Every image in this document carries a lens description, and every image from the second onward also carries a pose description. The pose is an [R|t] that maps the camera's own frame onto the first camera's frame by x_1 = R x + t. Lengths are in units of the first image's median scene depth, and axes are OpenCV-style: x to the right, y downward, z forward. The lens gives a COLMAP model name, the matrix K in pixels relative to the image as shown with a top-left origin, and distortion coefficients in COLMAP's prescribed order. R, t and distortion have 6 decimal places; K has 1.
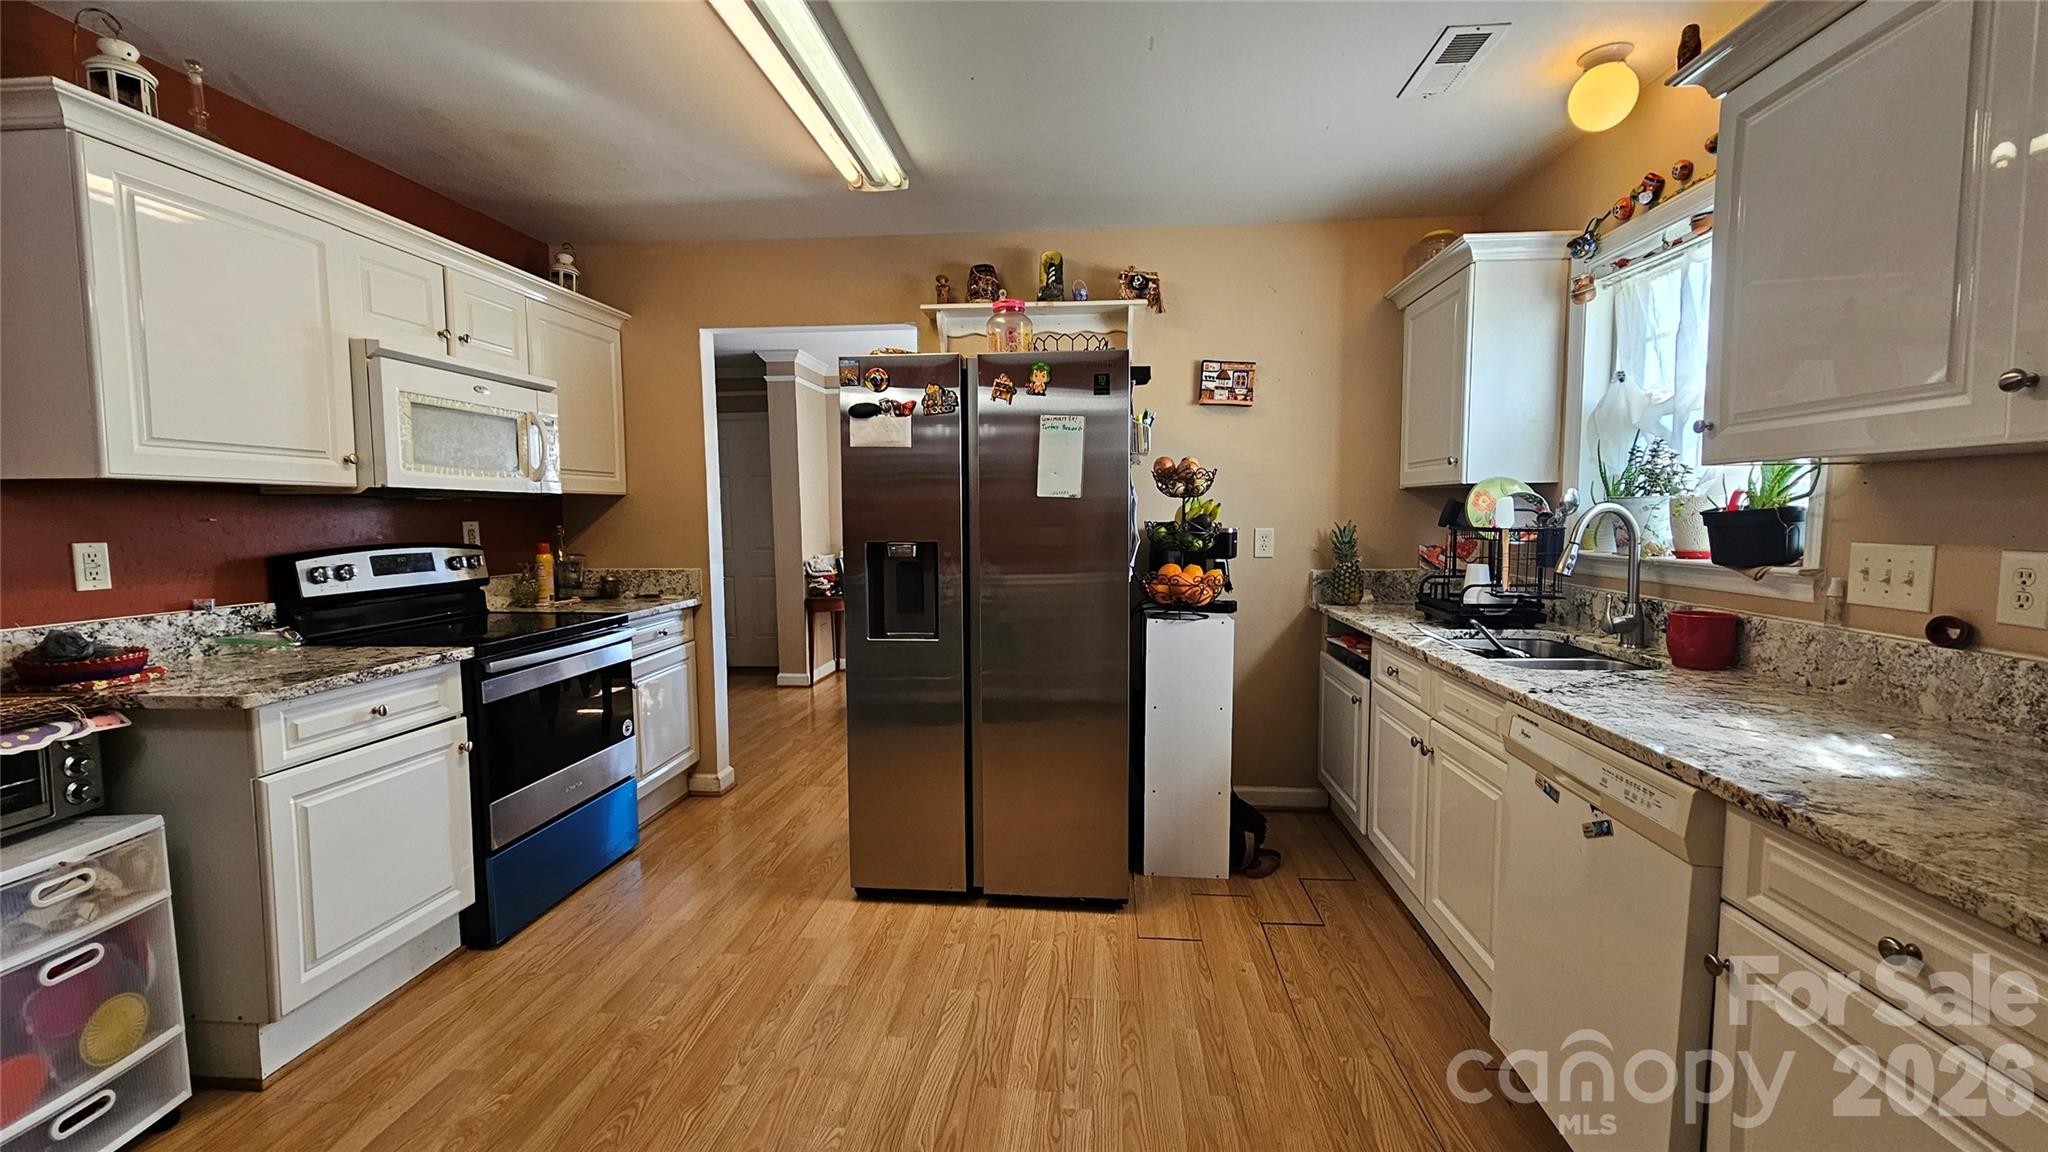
lens RADIAL K [[833.4, 0, 1024.4], [0, 833.4, 572.6], [0, 0, 1]] dist [-0.001074, -0.000152]
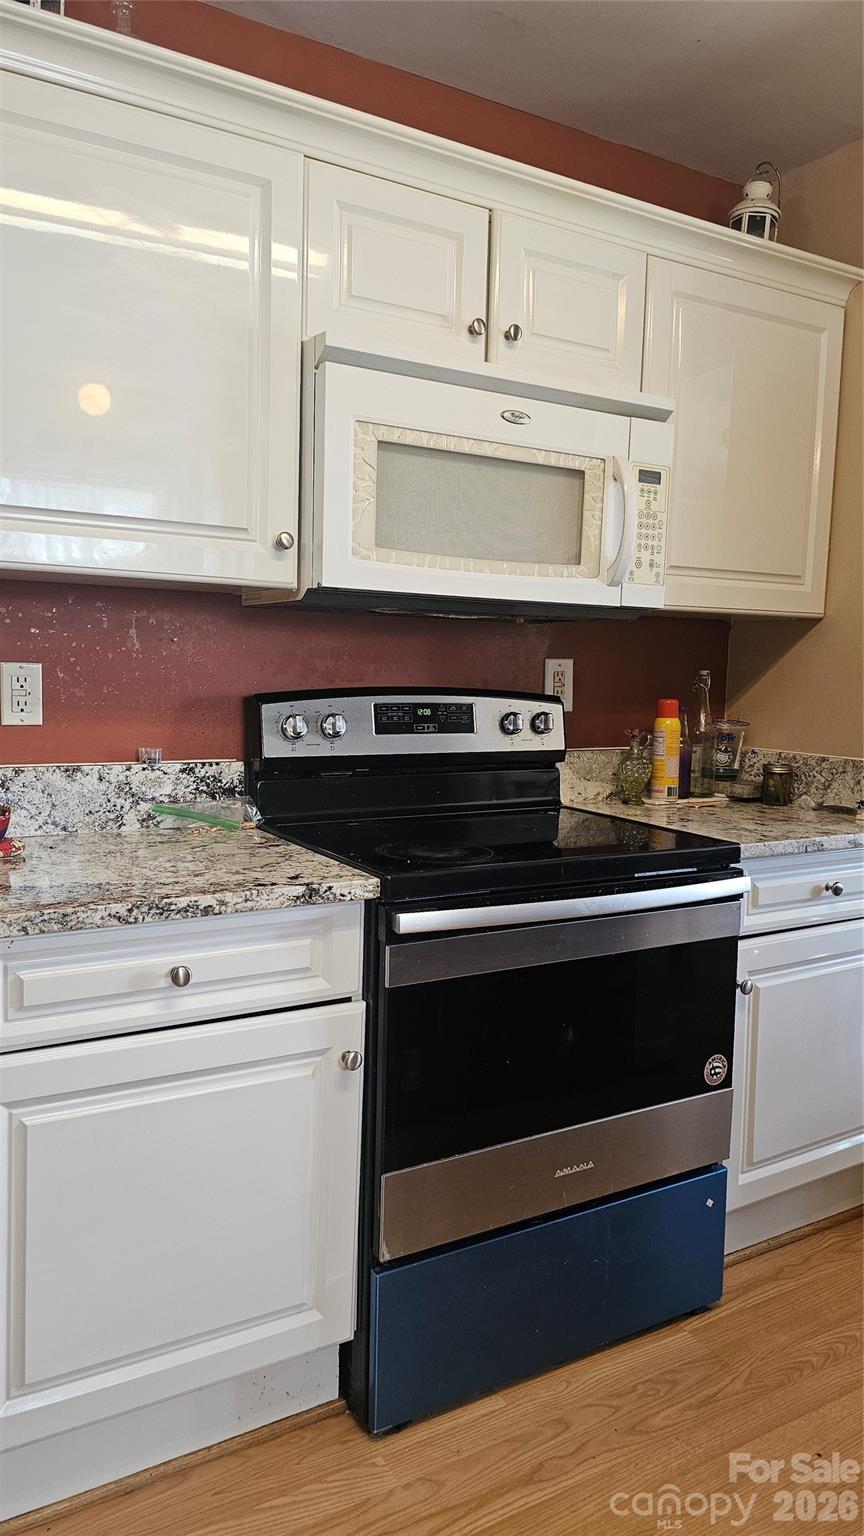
lens RADIAL K [[1061.1, 0, 431.5], [0, 1061.1, 762.4], [0, 0, 1]] dist [0.041543, -0.008605]
pose [[0.588419, 0.096375, -0.802792, -0.093480], [-0.086101, 0.994694, 0.056304, -0.025741], [0.803959, 0.035991, 0.593595, 0.583445]]
